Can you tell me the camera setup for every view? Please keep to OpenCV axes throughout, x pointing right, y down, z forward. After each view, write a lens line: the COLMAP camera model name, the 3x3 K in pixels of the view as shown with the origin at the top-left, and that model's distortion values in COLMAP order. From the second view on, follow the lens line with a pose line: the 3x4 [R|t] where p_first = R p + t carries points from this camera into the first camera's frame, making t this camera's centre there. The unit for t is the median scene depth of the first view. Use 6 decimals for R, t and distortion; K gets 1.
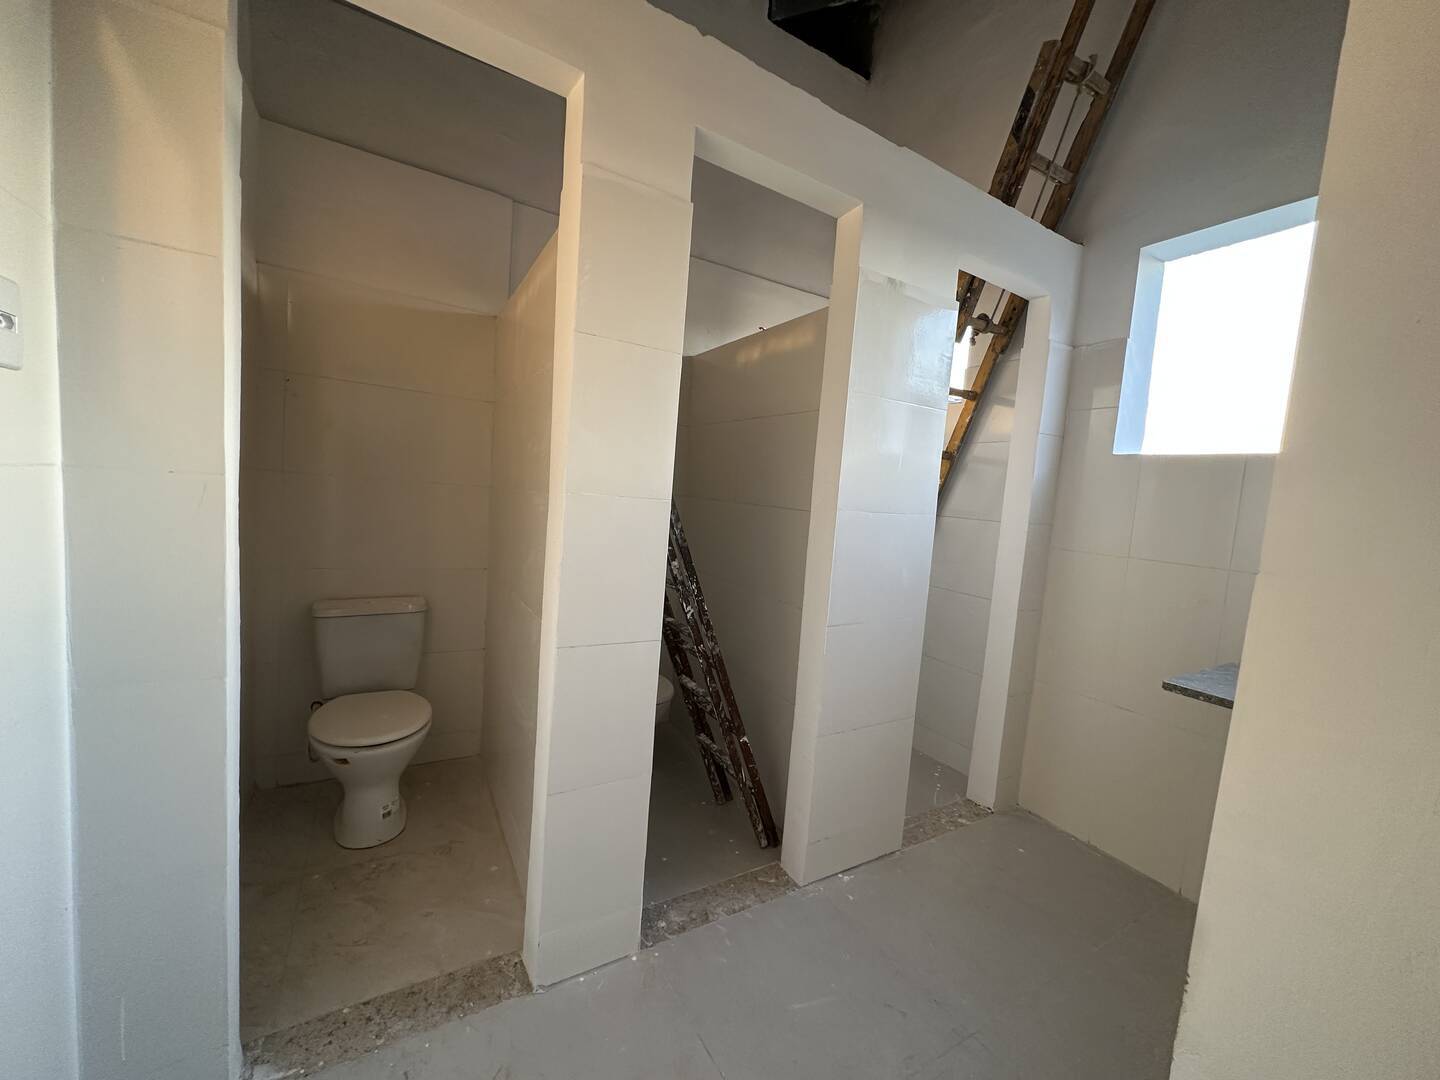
lens RADIAL K [[574.9, 0, 720.6], [0, 574.9, 536.2], [0, 0, 1]] dist [-0.001904, 0.000547]
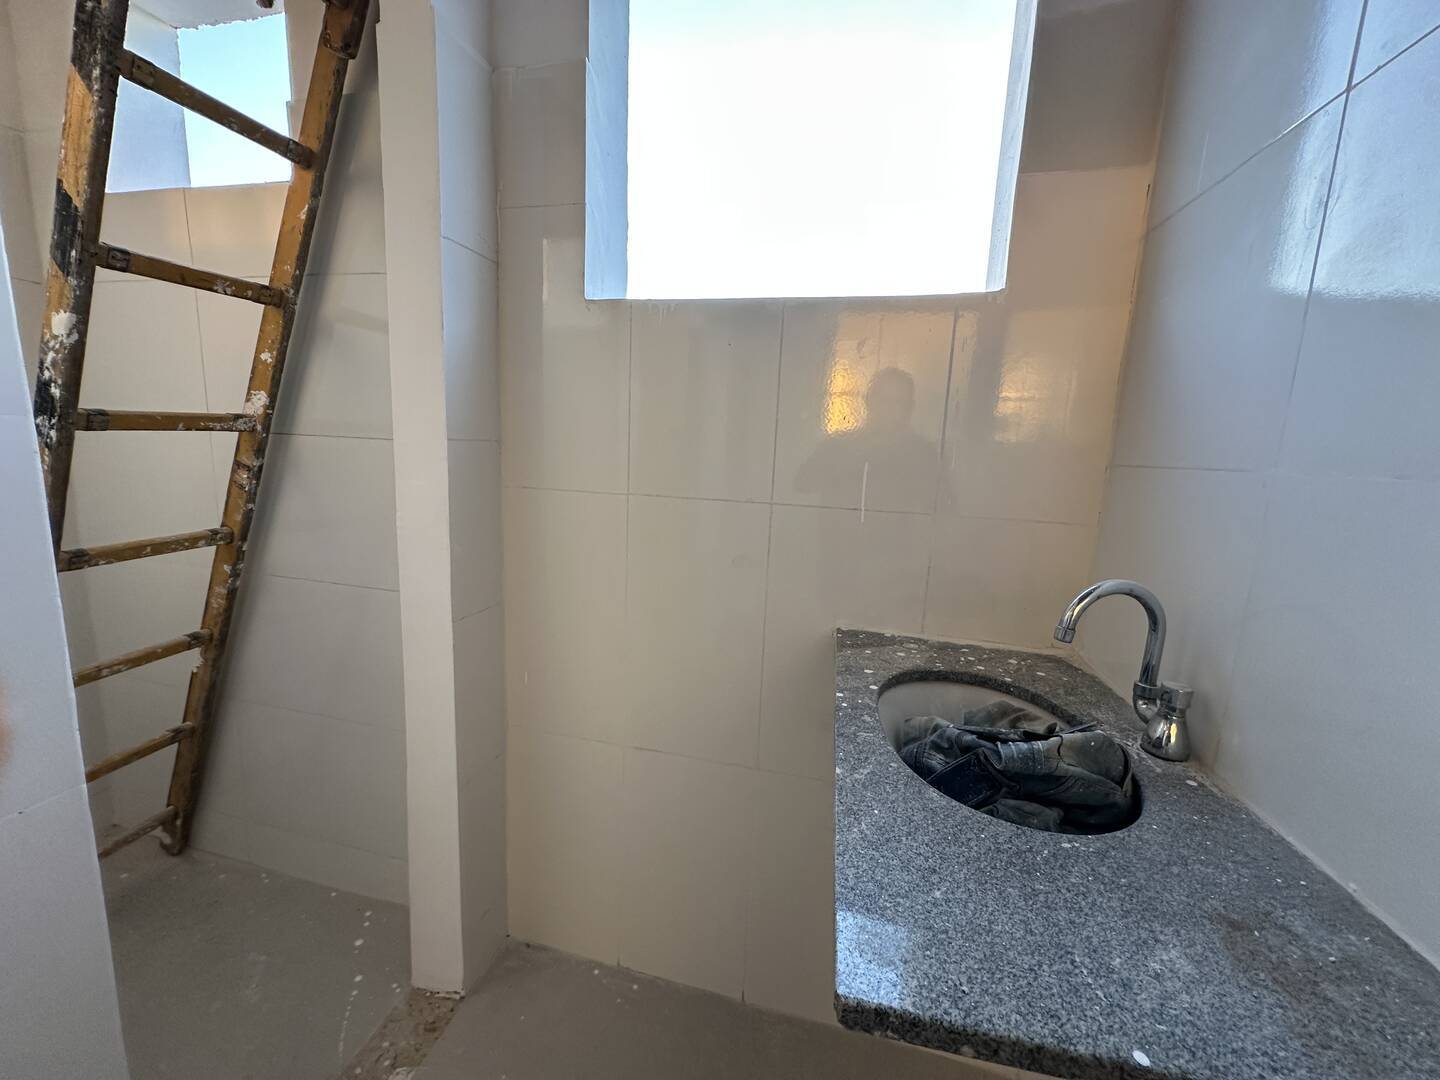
lens RADIAL K [[574.9, 0, 714.9], [0, 574.9, 540.1], [0, 0, 1]] dist [-0.001904, 0.000547]
pose [[0.688369, -0.159775, 0.707545, 0.325412], [0.069662, 0.985492, 0.154766, 0.002264], [-0.722008, -0.057247, 0.689513, 0.490370]]
